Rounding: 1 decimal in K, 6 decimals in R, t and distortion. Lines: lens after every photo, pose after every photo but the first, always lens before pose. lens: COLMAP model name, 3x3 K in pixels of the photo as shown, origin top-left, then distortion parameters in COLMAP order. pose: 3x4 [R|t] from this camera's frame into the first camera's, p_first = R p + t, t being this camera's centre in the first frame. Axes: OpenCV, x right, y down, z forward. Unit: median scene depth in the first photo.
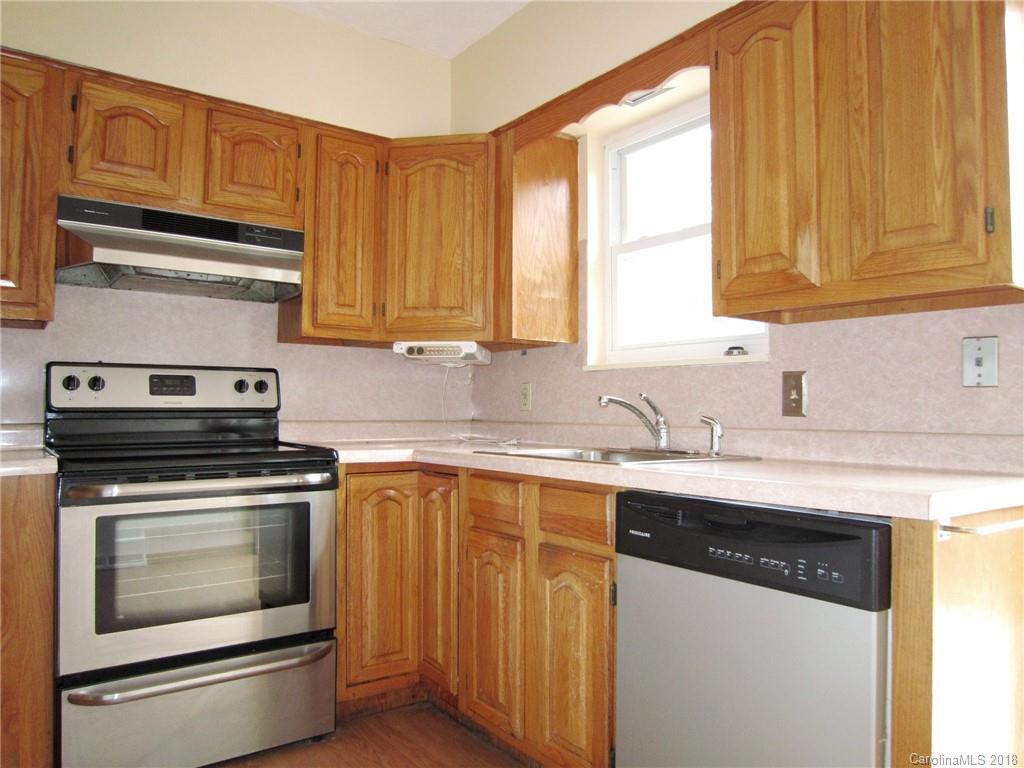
lens RADIAL K [[735.1, 0, 511.3], [0, 735.1, 383.3], [0, 0, 1]] dist [-0.026029, 0.002018]
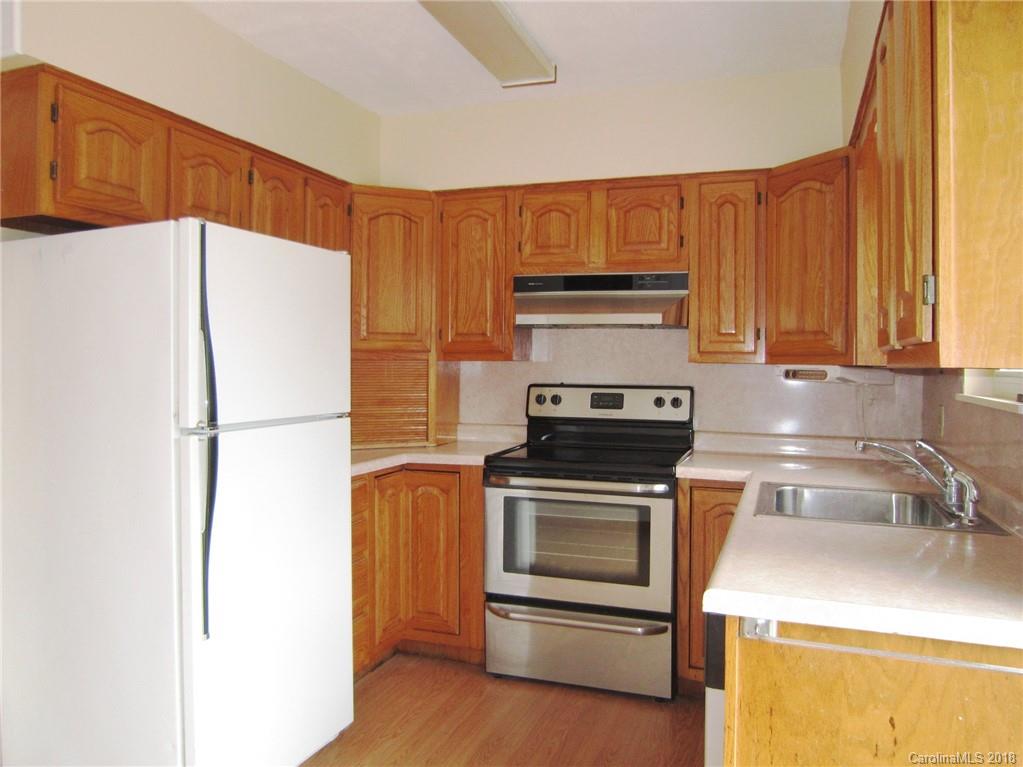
lens RADIAL K [[800.1, 0, 511.3], [0, 800.1, 378.4], [0, 0, 1]] dist [0.000197, 0.001246]
pose [[0.571349, 0.020297, -0.820456, 0.636820], [0.020495, 0.999030, 0.038987, -0.101223], [0.820452, -0.039090, 0.570378, 0.048306]]
